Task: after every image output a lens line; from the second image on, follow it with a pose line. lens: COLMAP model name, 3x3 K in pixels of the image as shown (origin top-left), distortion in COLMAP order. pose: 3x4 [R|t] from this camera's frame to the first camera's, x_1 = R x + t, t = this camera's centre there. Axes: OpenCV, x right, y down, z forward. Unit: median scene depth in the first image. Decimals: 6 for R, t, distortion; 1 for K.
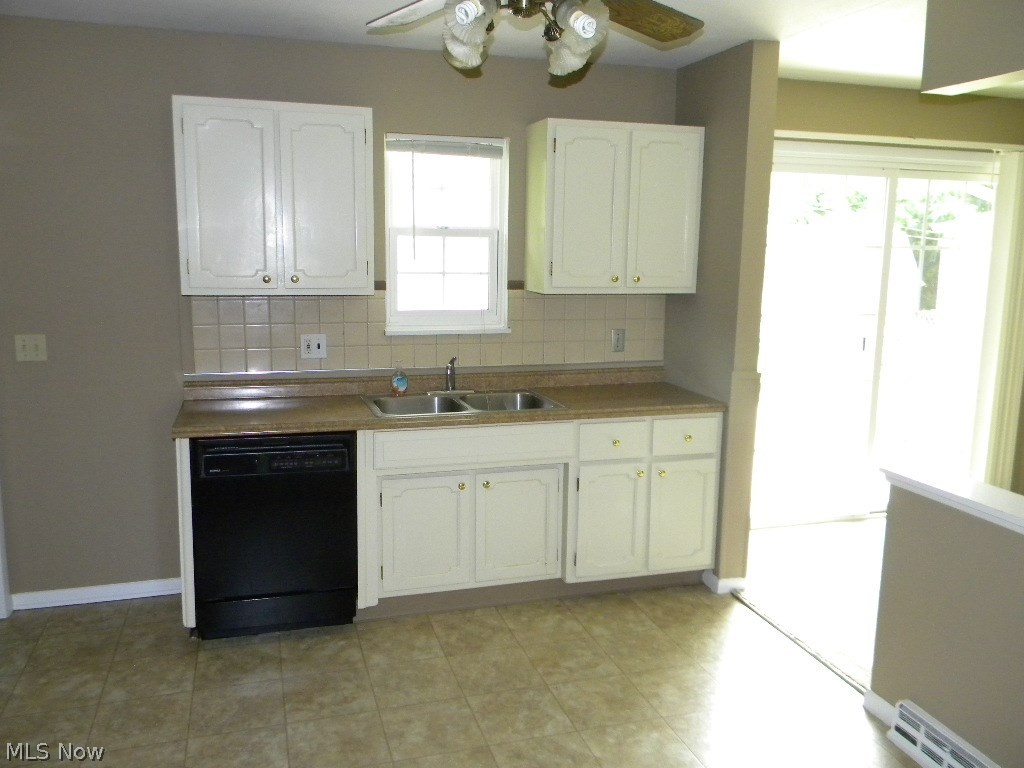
lens RADIAL K [[847.0, 0, 512.0], [0, 847.0, 384.0], [0, 0, 1]] dist [0.001414, -0.002946]
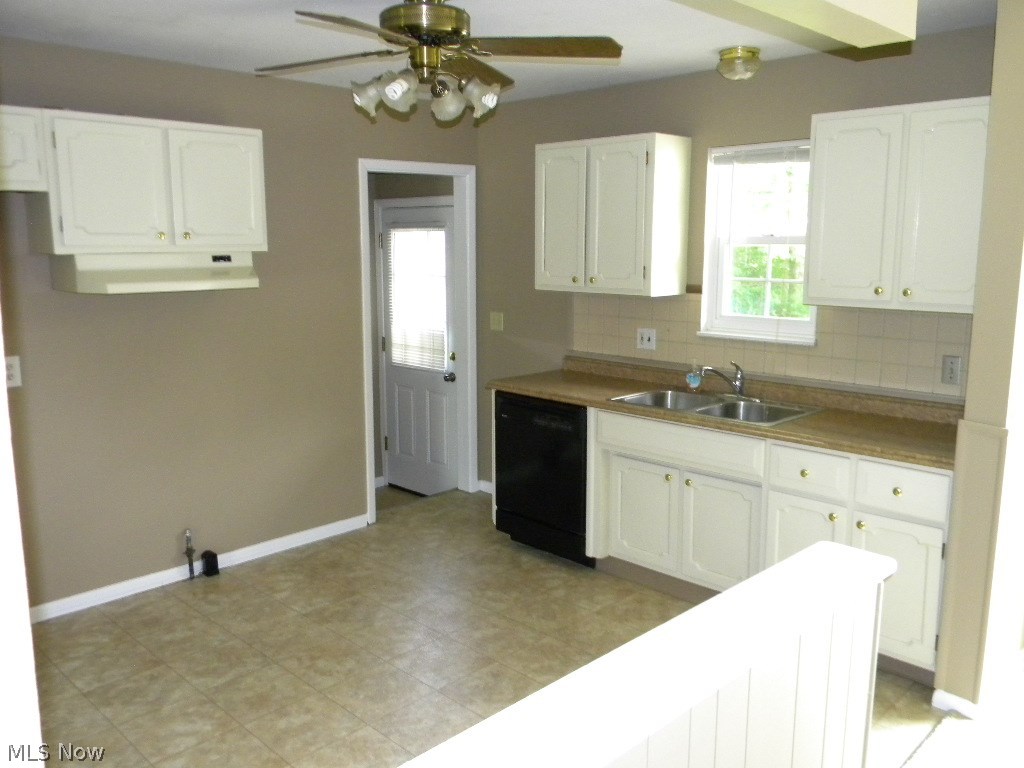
lens RADIAL K [[842.7, 0, 512.0], [0, 842.7, 384.0], [0, 0, 1]] dist [-0.000442, -0.075585]
pose [[0.456685, 0.132586, -0.879693, 0.731076], [-0.137234, 0.987495, 0.077590, -0.049252], [0.878980, 0.085289, 0.469169, 0.302225]]
